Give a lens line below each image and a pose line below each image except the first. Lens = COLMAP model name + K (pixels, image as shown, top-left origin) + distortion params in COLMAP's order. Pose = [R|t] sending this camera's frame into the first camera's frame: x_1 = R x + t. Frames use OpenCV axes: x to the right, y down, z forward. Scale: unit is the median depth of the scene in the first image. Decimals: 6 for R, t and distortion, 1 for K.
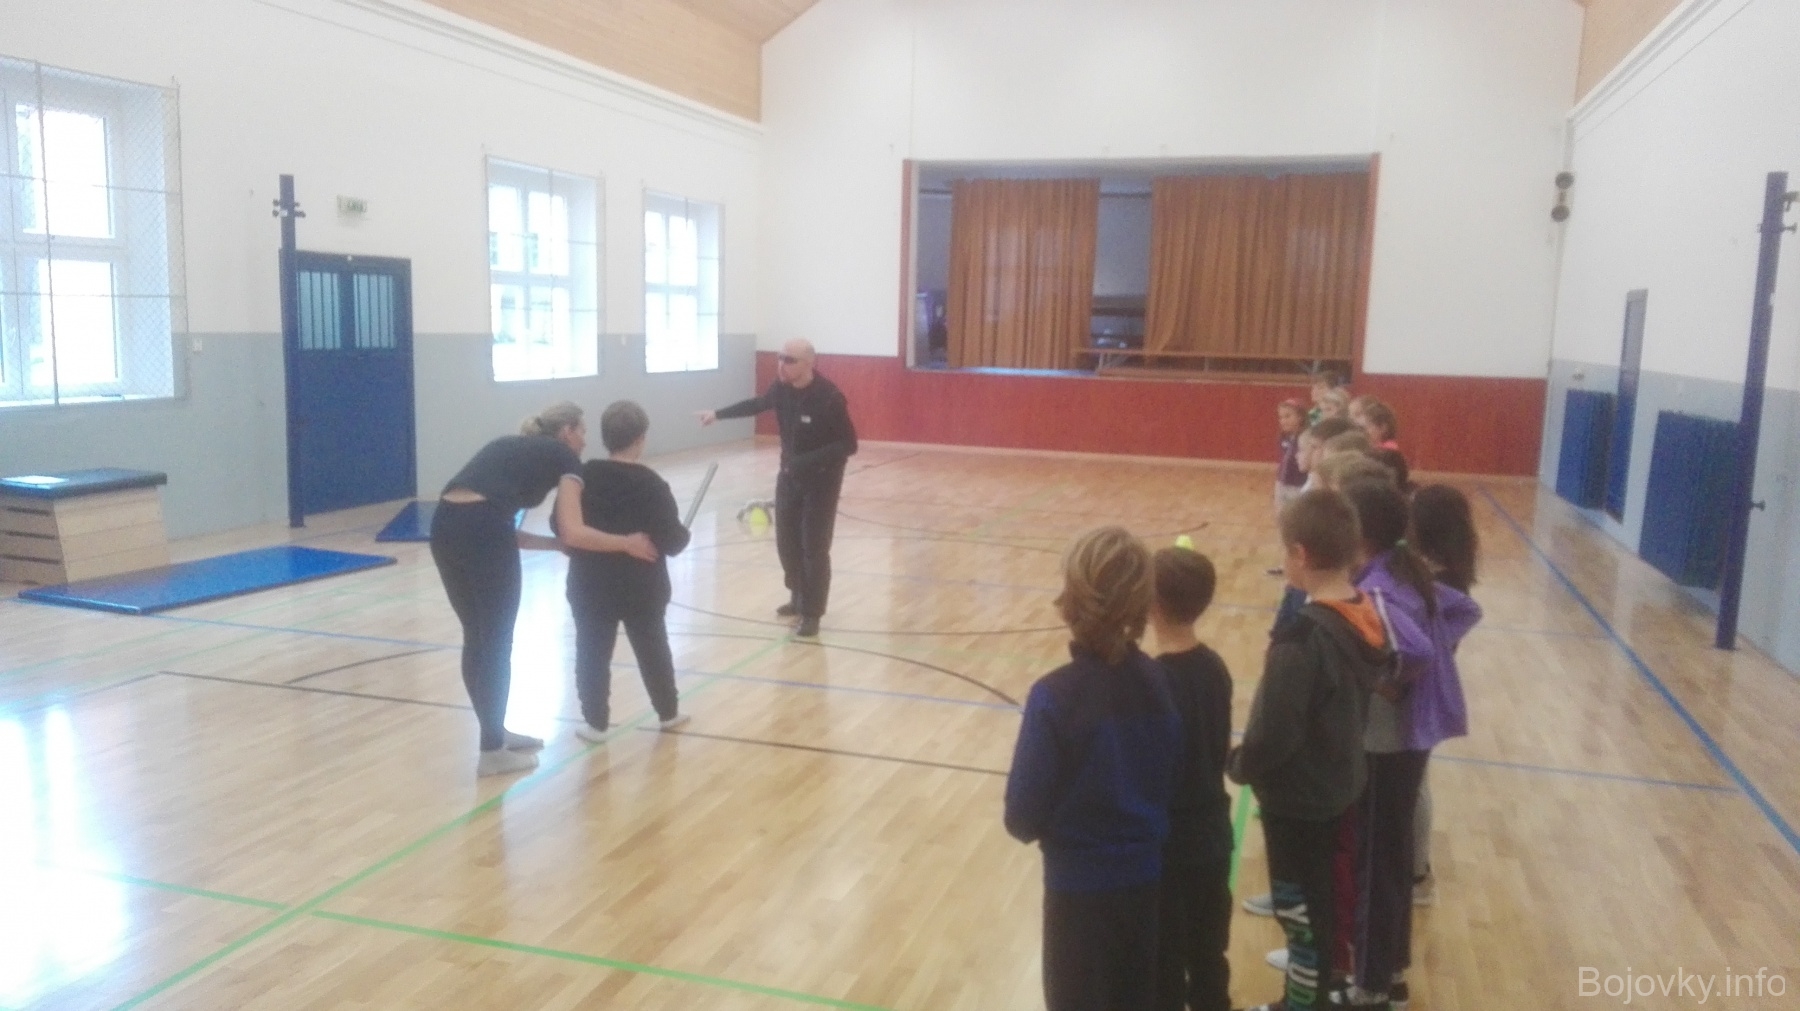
lens RADIAL K [[1404.3, 0, 896.1], [0, 1404.3, 513.8], [0, 0, 1]] dist [0.116285, -0.179857]
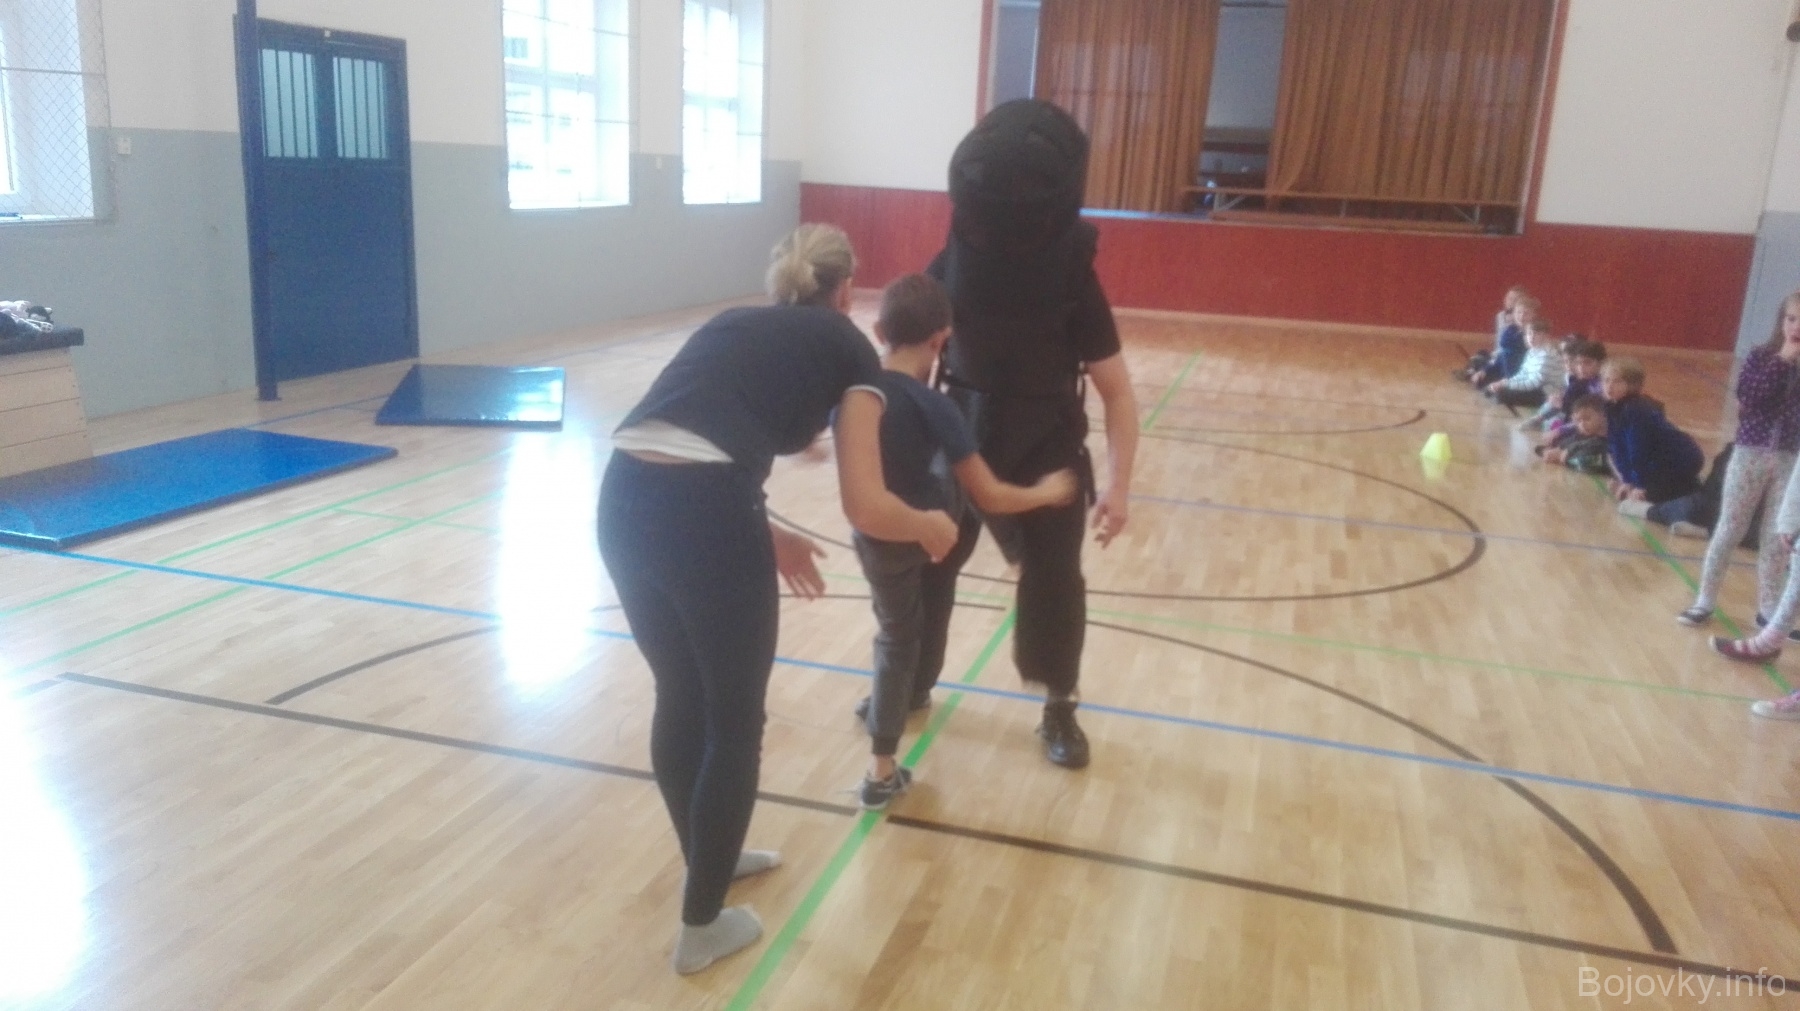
lens RADIAL K [[1404.3, 0, 896.1], [0, 1404.3, 513.8], [0, 0, 1]] dist [0.116285, -0.179857]
pose [[0.999562, 0.018055, 0.023460, -0.095542], [-0.020488, 0.993943, 0.107974, -0.016197], [-0.021368, -0.108408, 0.993877, 0.215131]]
